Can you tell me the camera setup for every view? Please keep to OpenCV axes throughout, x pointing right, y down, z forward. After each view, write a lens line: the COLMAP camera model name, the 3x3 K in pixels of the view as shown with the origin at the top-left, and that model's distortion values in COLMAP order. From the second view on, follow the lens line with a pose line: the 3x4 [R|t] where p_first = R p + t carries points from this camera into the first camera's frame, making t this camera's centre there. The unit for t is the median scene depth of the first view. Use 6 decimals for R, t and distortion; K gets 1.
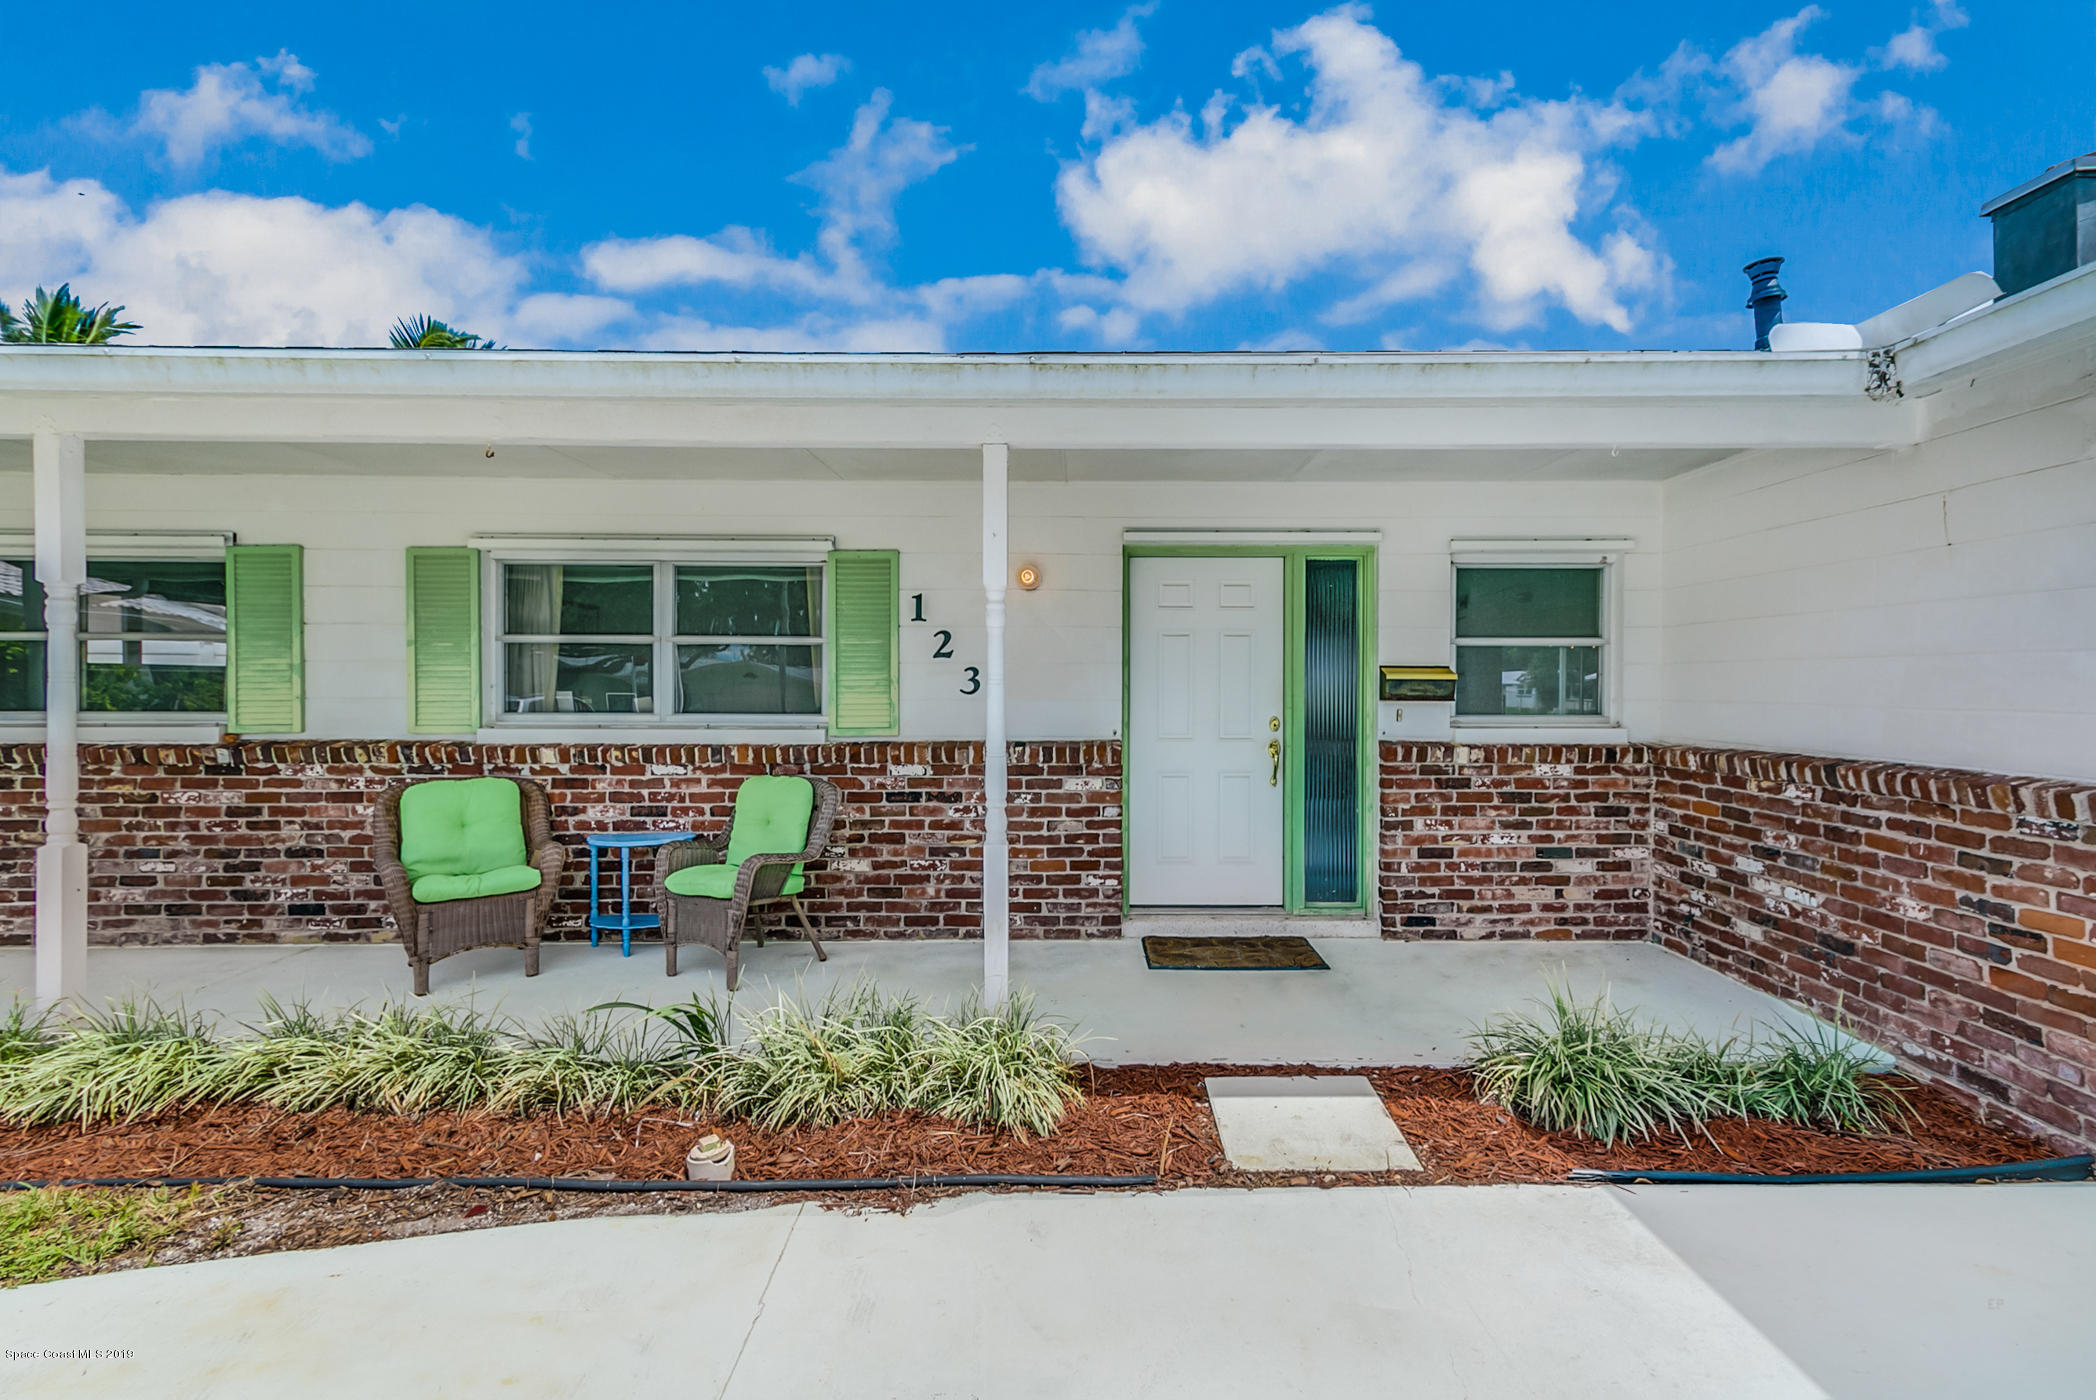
lens RADIAL K [[960.4, 0, 1078.7], [0, 960.4, 693.3], [0, 0, 1]] dist [0.000660, -0.000260]
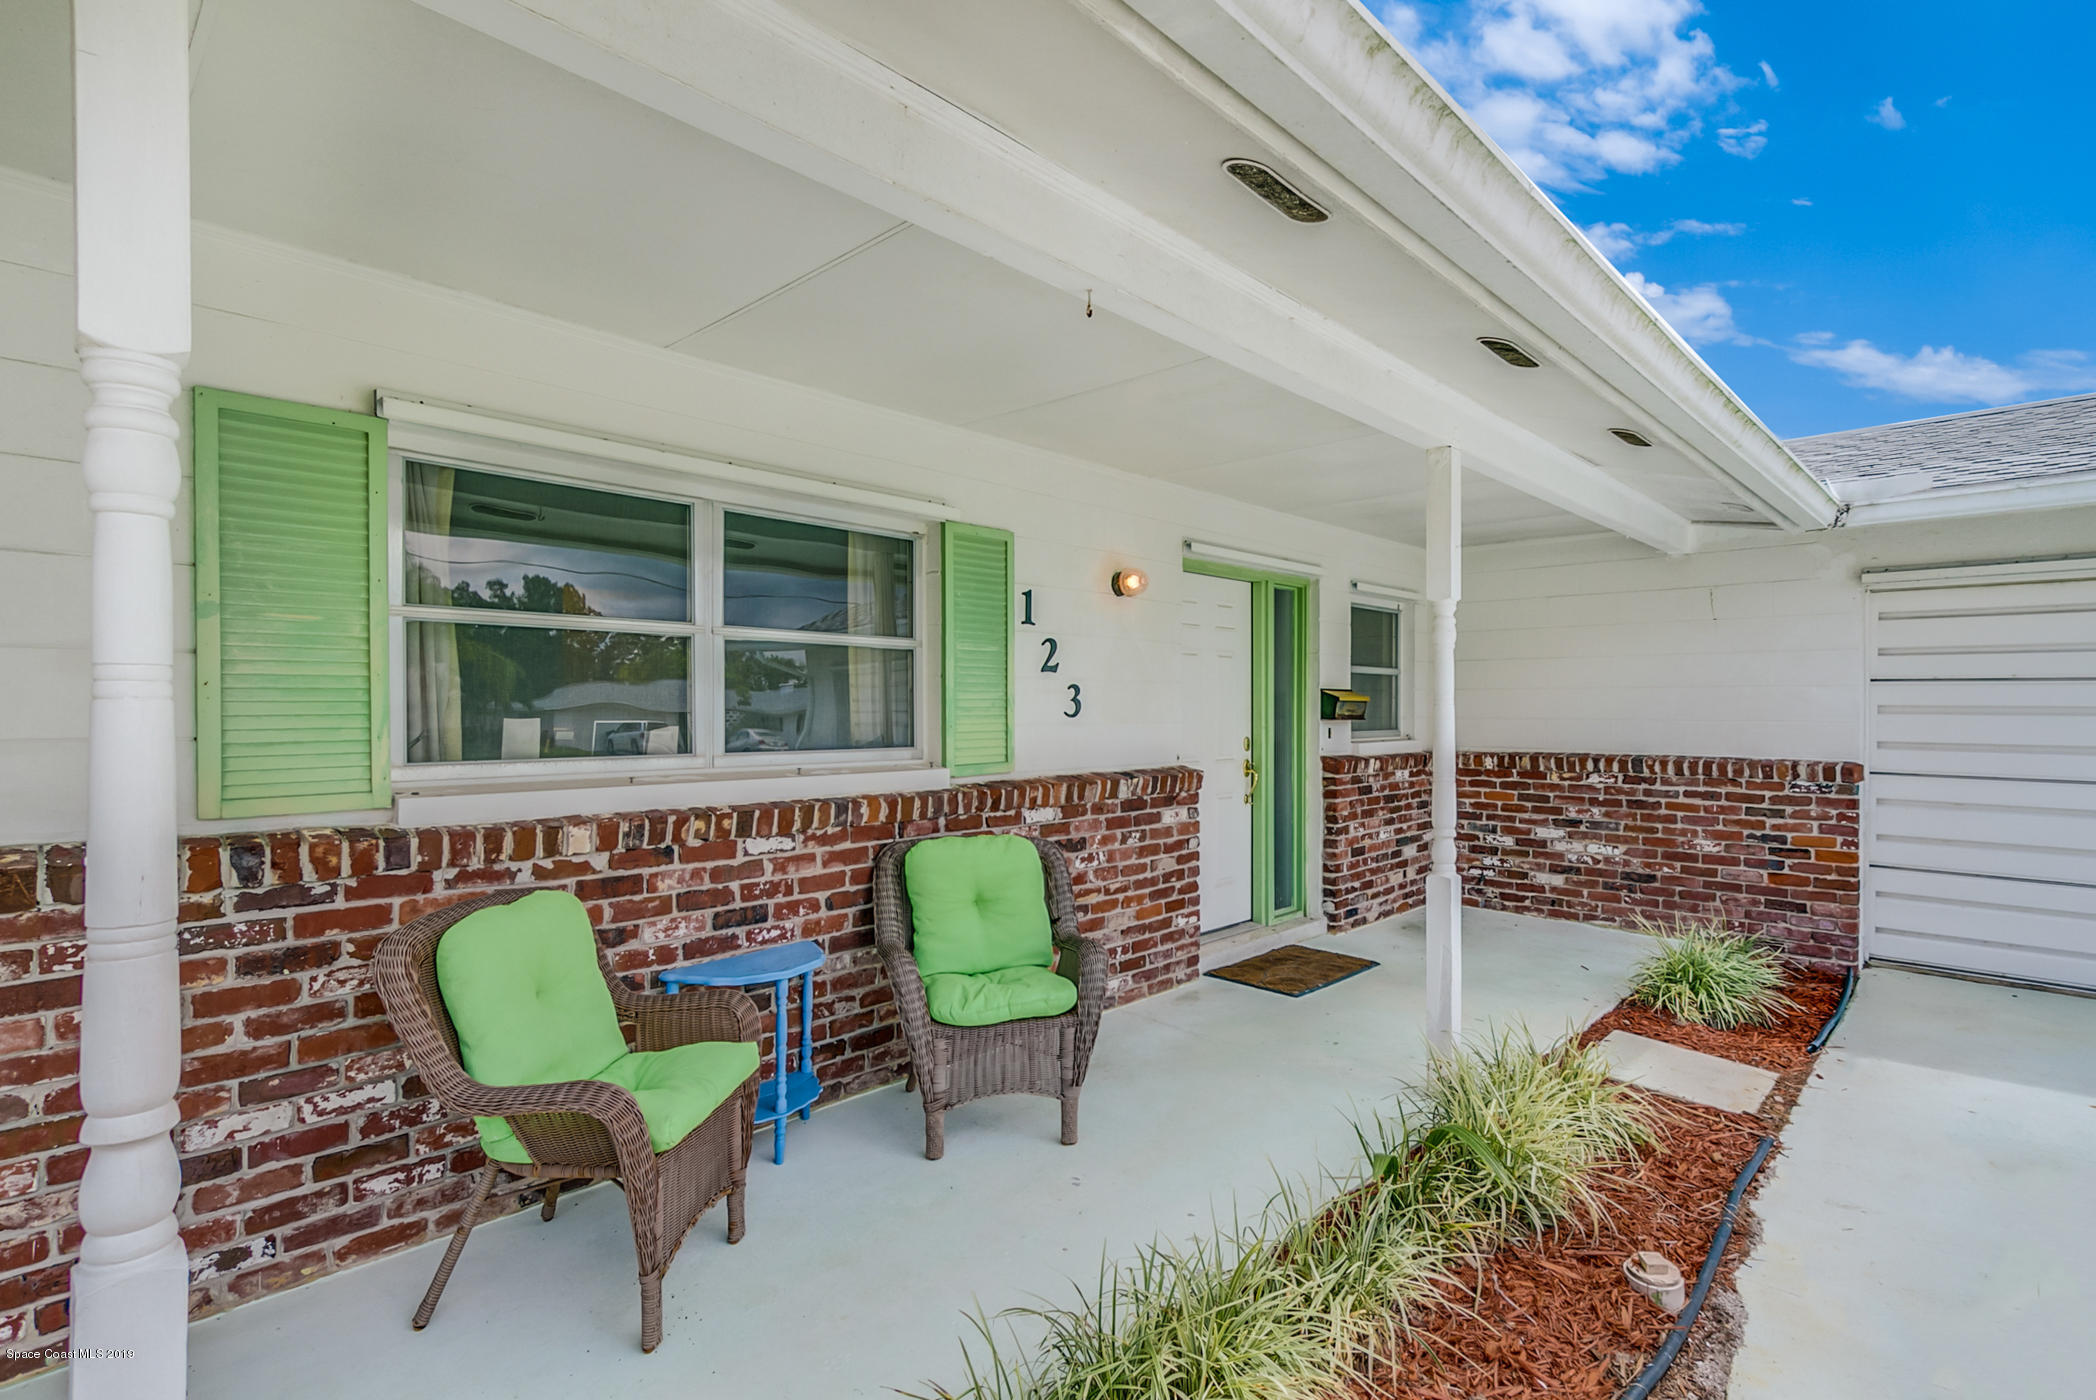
lens RADIAL K [[989.9, 0, 1044.9], [0, 989.9, 707.6], [0, 0, 1]] dist [-0.012067, -0.000038]
pose [[0.711375, -0.001520, 0.702811, -0.748975], [0.006696, 0.999967, -0.004614, -0.003851], [-0.702781, 0.007988, 0.711361, 0.428550]]
